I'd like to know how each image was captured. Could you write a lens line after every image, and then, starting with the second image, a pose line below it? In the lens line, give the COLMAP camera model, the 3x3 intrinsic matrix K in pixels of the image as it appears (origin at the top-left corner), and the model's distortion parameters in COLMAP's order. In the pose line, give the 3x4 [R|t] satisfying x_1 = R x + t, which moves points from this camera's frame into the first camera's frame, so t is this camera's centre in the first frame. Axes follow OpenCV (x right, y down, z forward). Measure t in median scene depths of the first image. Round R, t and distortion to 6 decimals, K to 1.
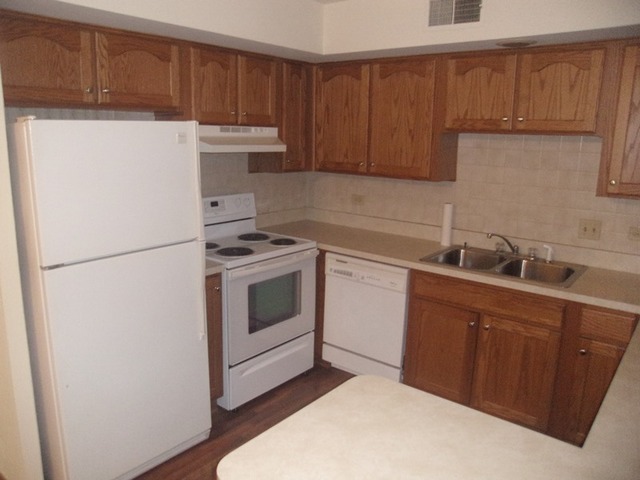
lens RADIAL K [[502.7, 0, 317.7], [0, 502.7, 241.1], [0, 0, 1]] dist [-0.100308, 0.068490]
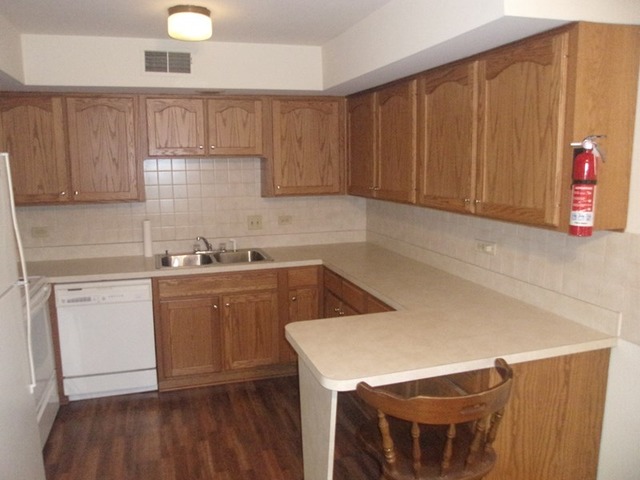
lens RADIAL K [[502.7, 0, 316.1], [0, 502.7, 240.7], [0, 0, 1]] dist [-0.100308, 0.068490]
pose [[0.551754, -0.152795, 0.819891, -0.531754], [0.198047, 0.978959, 0.049161, -0.008948], [-0.810151, 0.135252, 0.570405, 0.033512]]
